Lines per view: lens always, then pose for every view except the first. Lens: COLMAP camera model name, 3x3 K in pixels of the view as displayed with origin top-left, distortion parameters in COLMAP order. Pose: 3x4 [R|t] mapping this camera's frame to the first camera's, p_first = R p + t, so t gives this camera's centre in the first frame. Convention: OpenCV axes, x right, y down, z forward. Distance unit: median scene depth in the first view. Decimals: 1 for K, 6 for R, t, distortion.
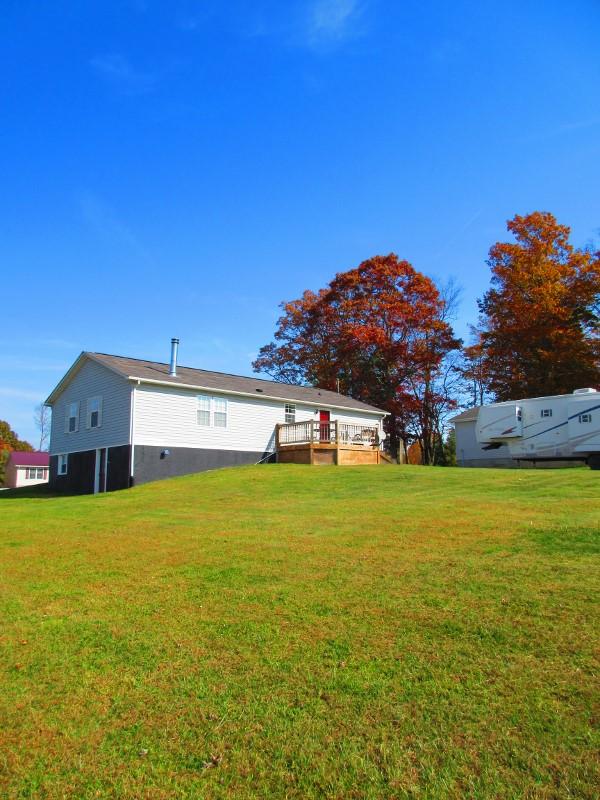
lens RADIAL K [[594.0, 0, 300.5], [0, 594.0, 397.8], [0, 0, 1]] dist [-0.013438, 0.003946]
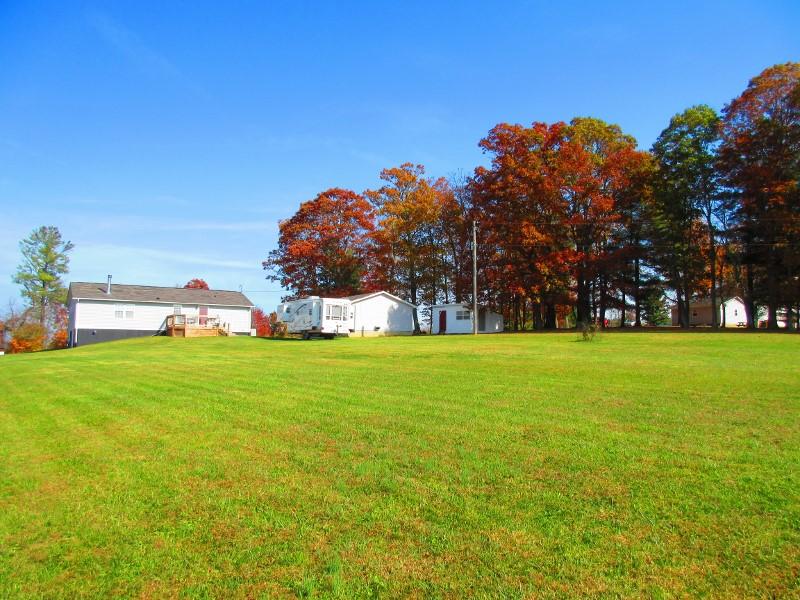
lens RADIAL K [[593.2, 0, 399.4], [0, 593.2, 289.6], [0, 0, 1]] dist [-0.008655, -0.000869]
pose [[0.985499, -0.013407, -0.169151, 1.055012], [0.021984, 0.998560, 0.048934, -0.121250], [0.168251, -0.051943, 0.984375, -0.792253]]
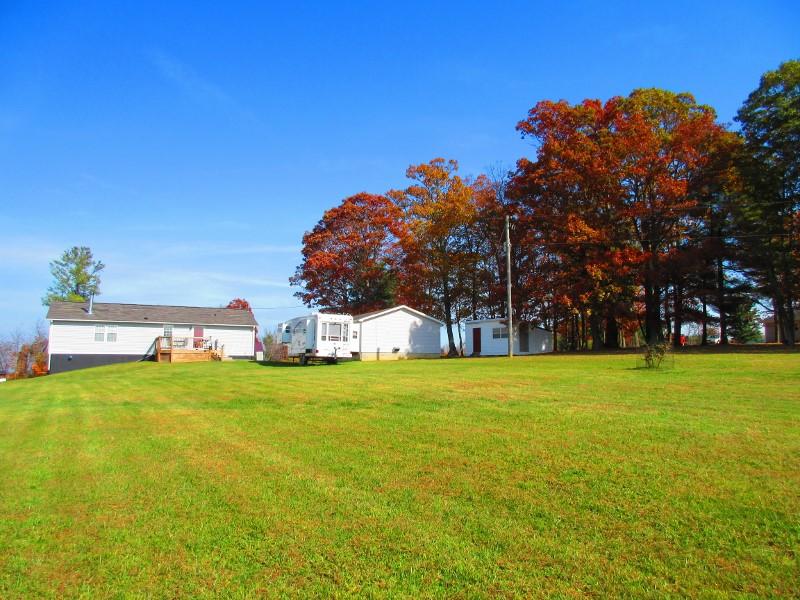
lens RADIAL K [[593.6, 0, 398.7], [0, 593.6, 292.5], [0, 0, 1]] dist [-0.004223, -0.001247]
pose [[0.959622, -0.037716, -0.278753, 1.121510], [0.044633, 0.998832, 0.018508, -0.086564], [0.277729, -0.030202, 0.960185, -0.441471]]
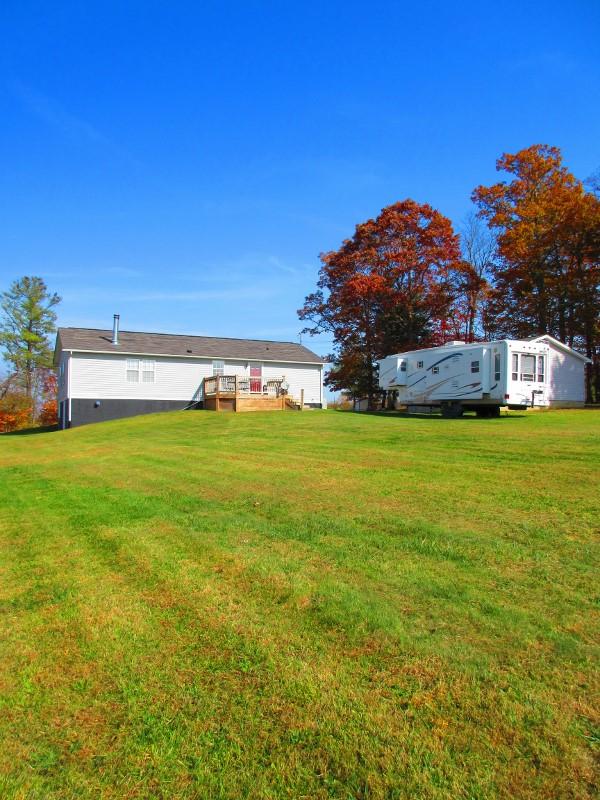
lens RADIAL K [[596.4, 0, 301.2], [0, 596.4, 388.5], [0, 0, 1]] dist [-0.002583, 0.000642]
pose [[0.957198, -0.010621, -0.289241, 0.522252], [0.039744, 0.994683, 0.095001, -0.044403], [0.286694, -0.102431, 0.952531, -0.134533]]
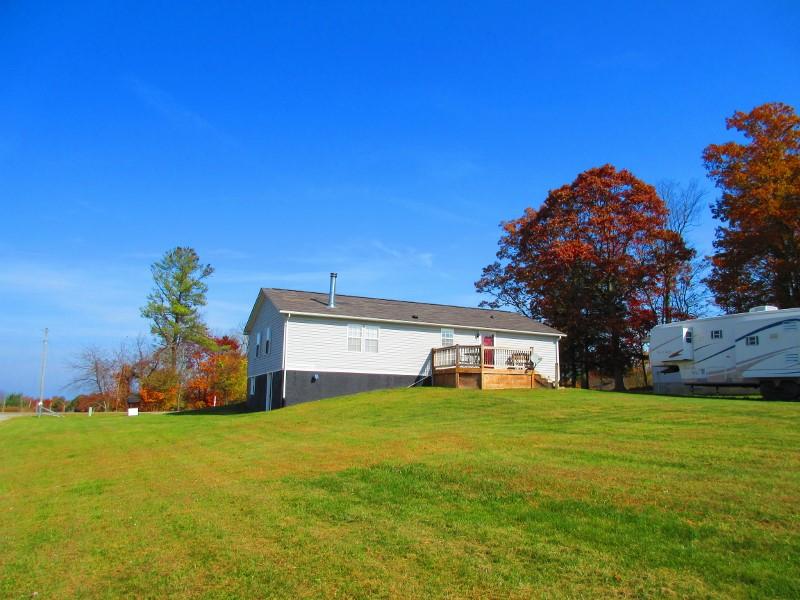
lens RADIAL K [[593.6, 0, 398.7], [0, 593.6, 292.5], [0, 0, 1]] dist [-0.004223, -0.001247]
pose [[0.950165, -0.037340, -0.309502, 0.234713], [0.027035, 0.998930, -0.037521, -0.017442], [0.310572, 0.027284, 0.950158, -0.017301]]
